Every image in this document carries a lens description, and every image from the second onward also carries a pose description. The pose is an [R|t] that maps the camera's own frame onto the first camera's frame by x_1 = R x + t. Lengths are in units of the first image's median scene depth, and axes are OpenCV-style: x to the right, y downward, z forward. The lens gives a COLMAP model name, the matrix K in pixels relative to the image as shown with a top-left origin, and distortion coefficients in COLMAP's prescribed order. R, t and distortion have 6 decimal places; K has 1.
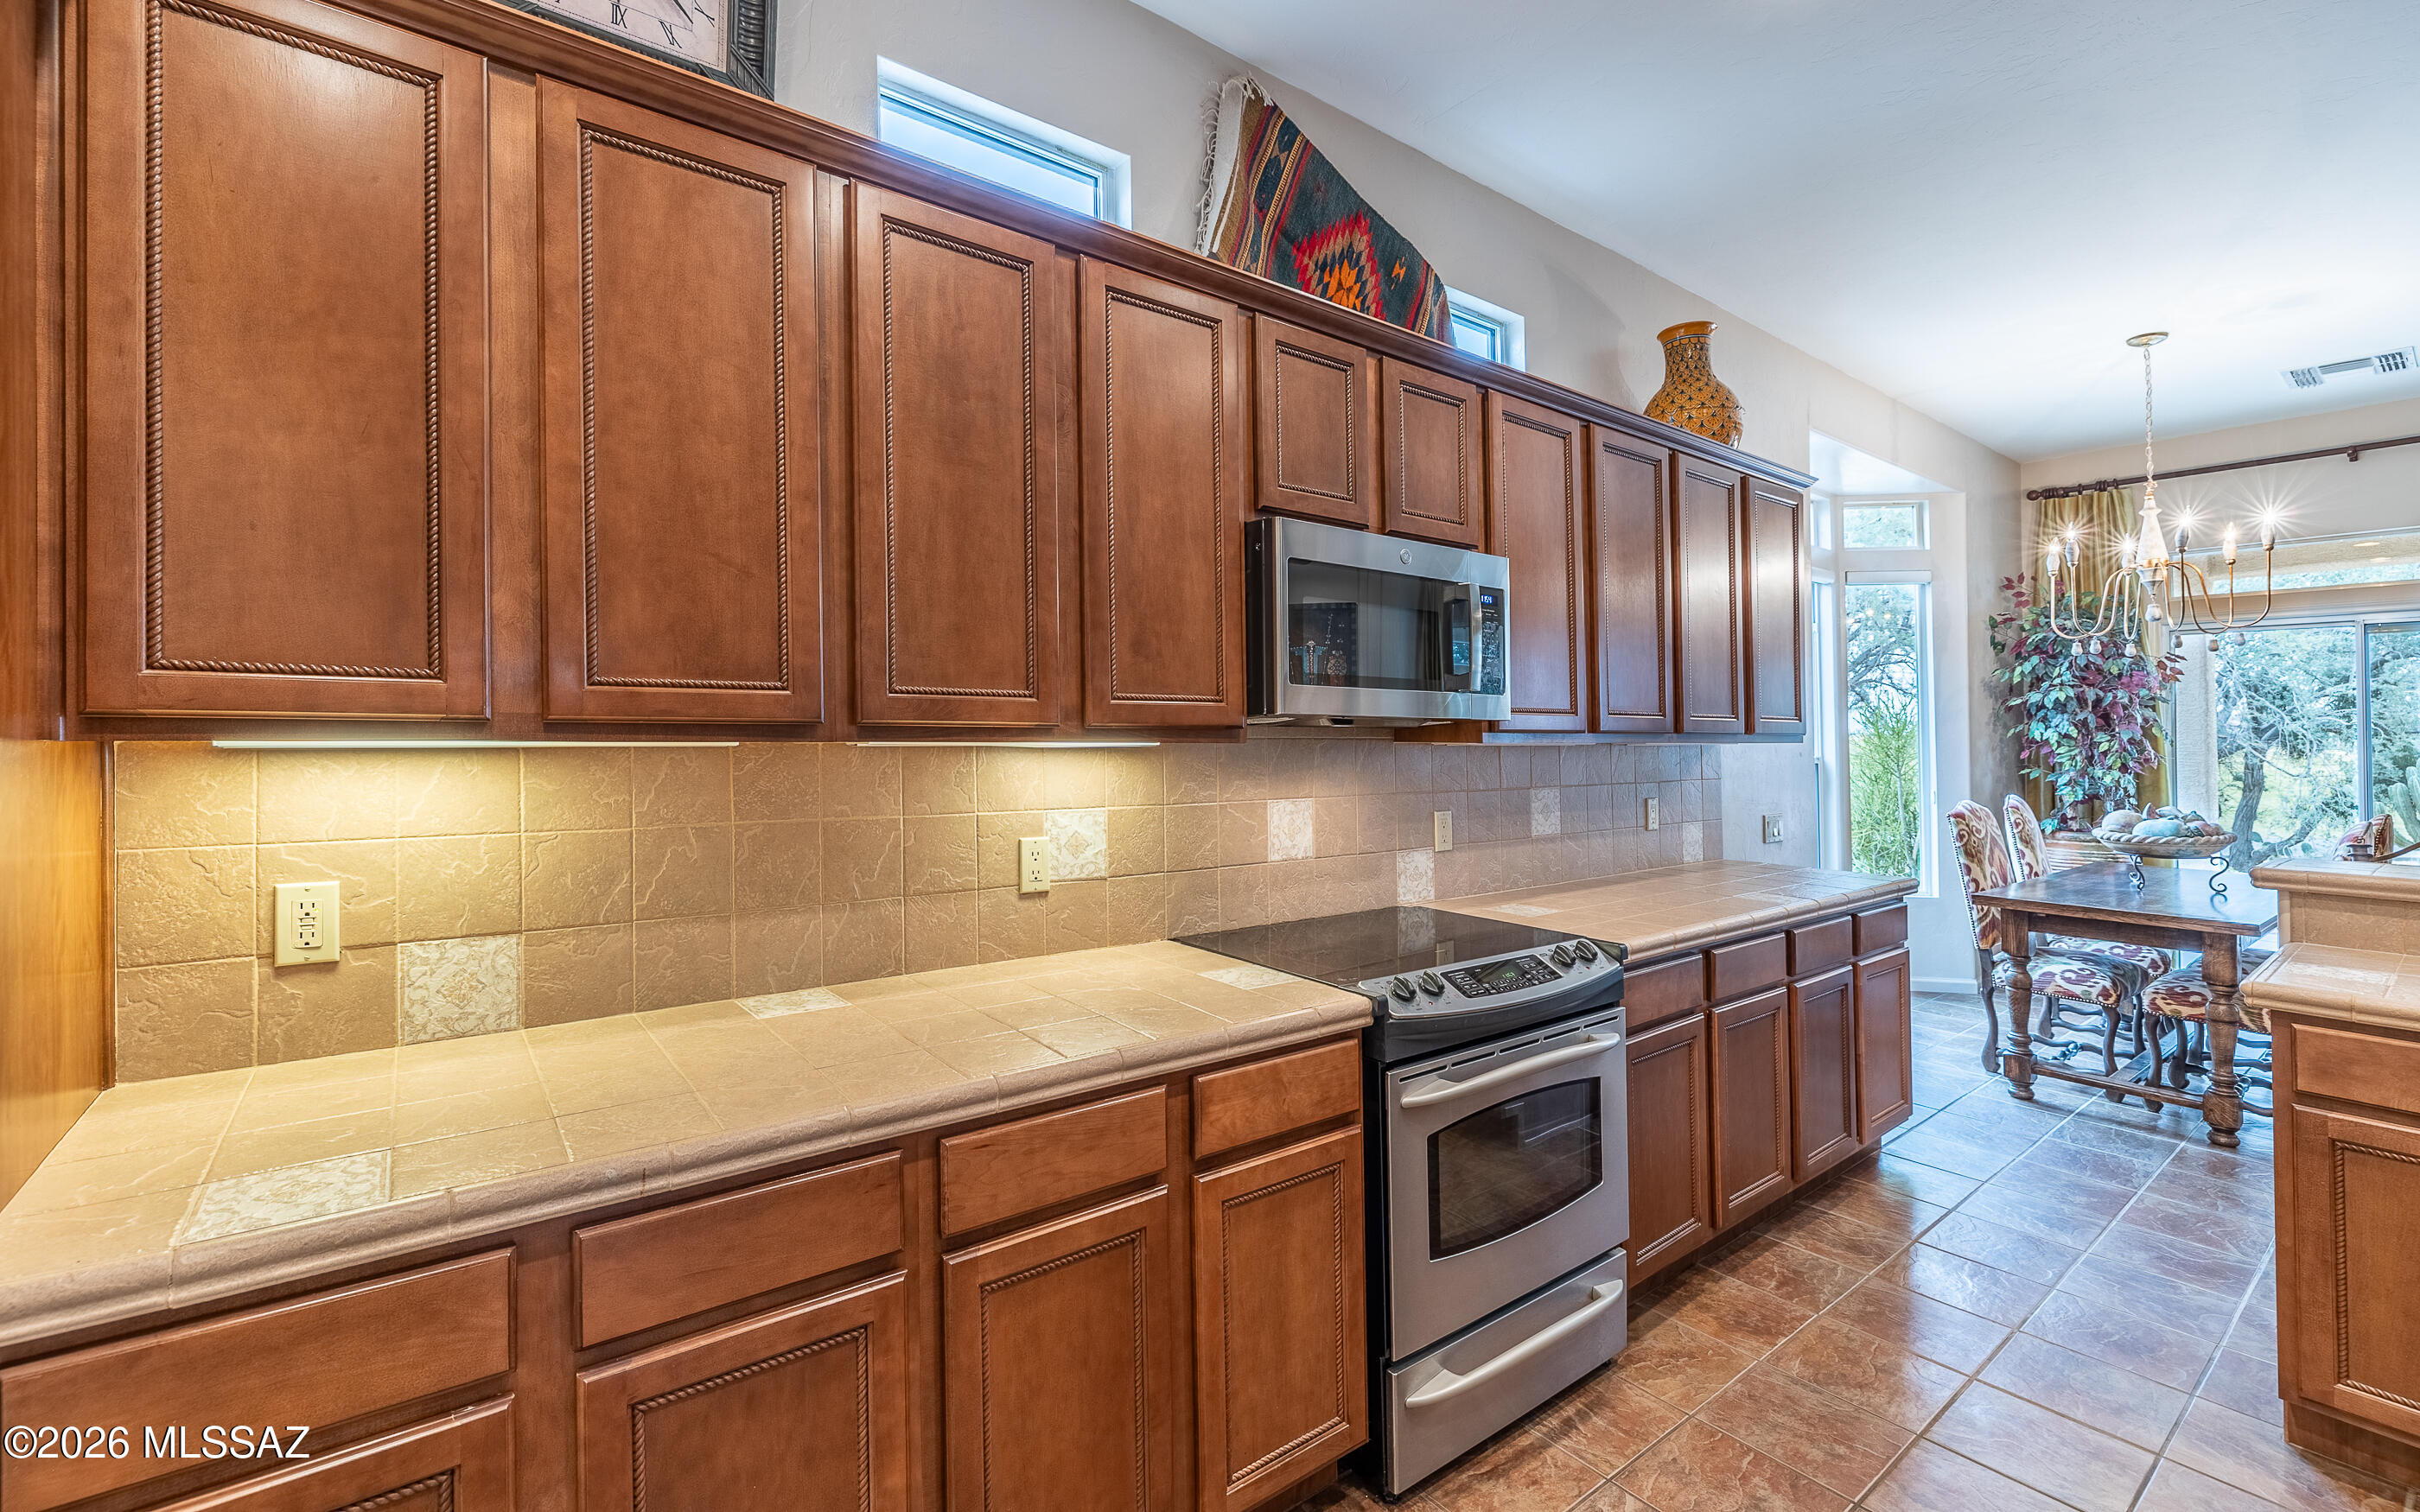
lens RADIAL K [[1031.2, 0, 1194.8], [0, 1031.2, 702.7], [0, 0, 1]] dist [-0.001437, 0.000075]
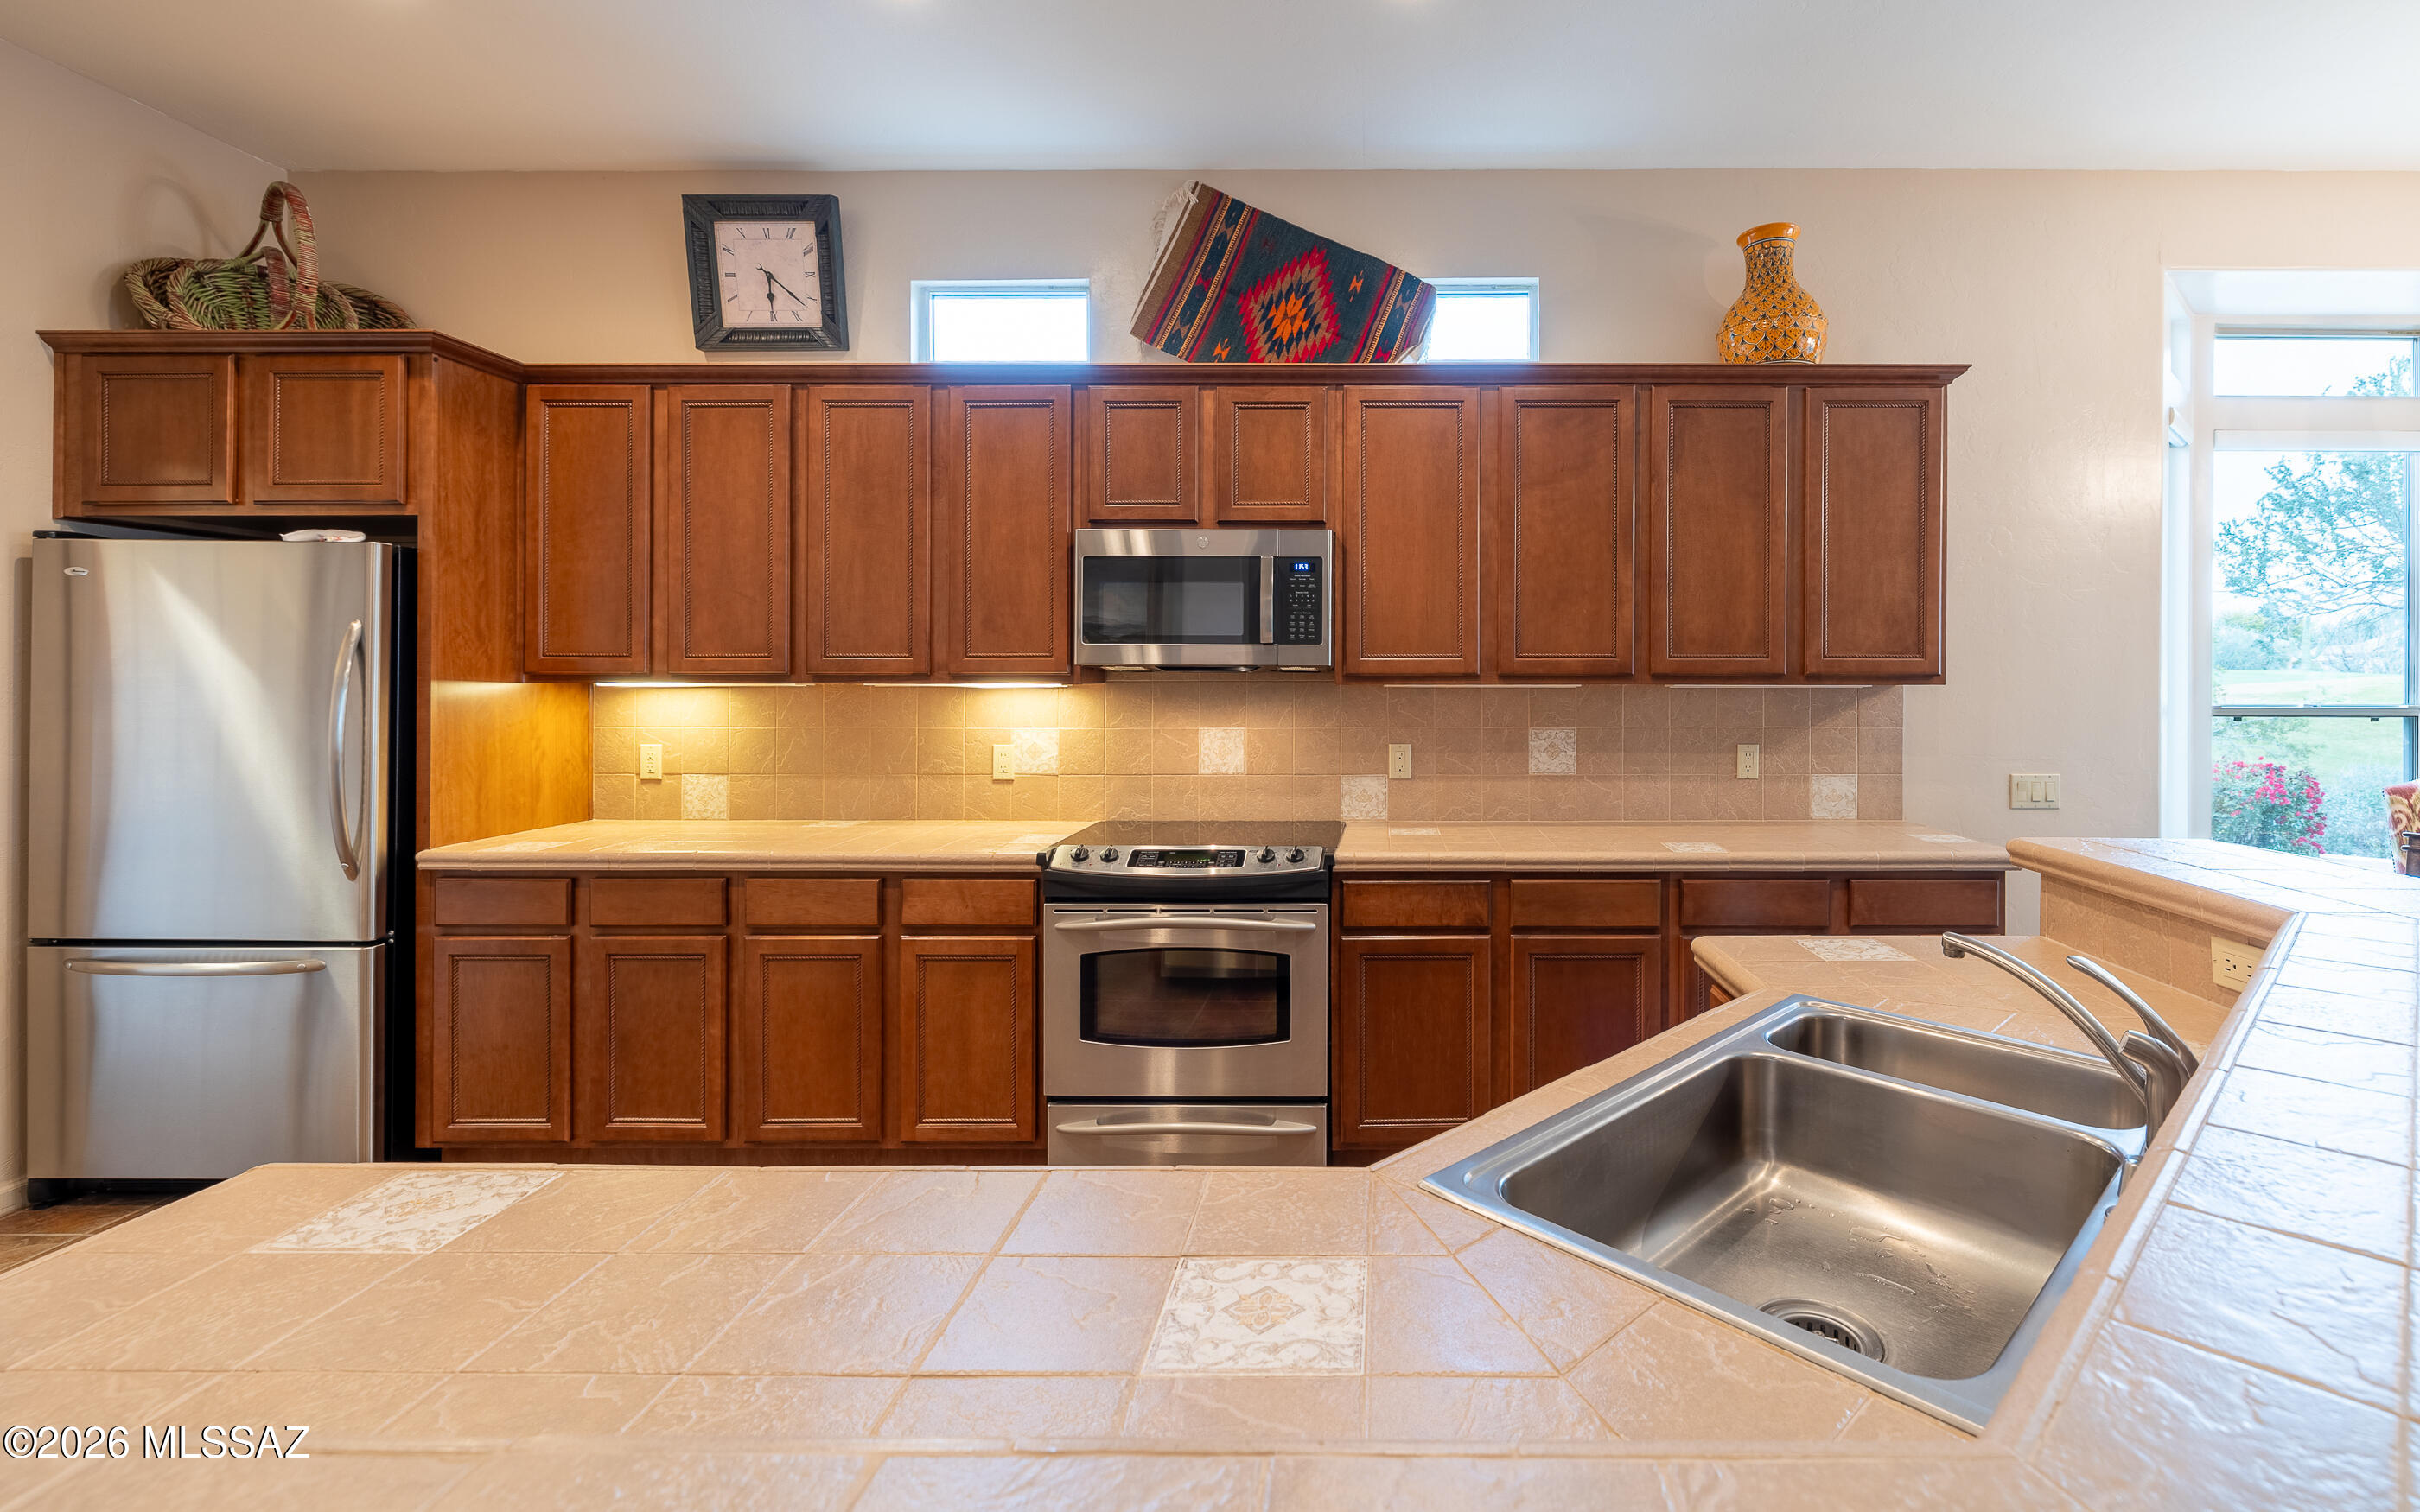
lens RADIAL K [[1031.2, 0, 1386.7], [0, 1031.2, 672.8], [0, 0, 1]] dist [-0.001437, 0.000075]
pose [[0.795052, -0.011222, -0.606438, 1.128435], [0.023250, 0.999658, 0.011983, 0.013068], [0.606096, -0.023626, 0.795041, 0.091196]]
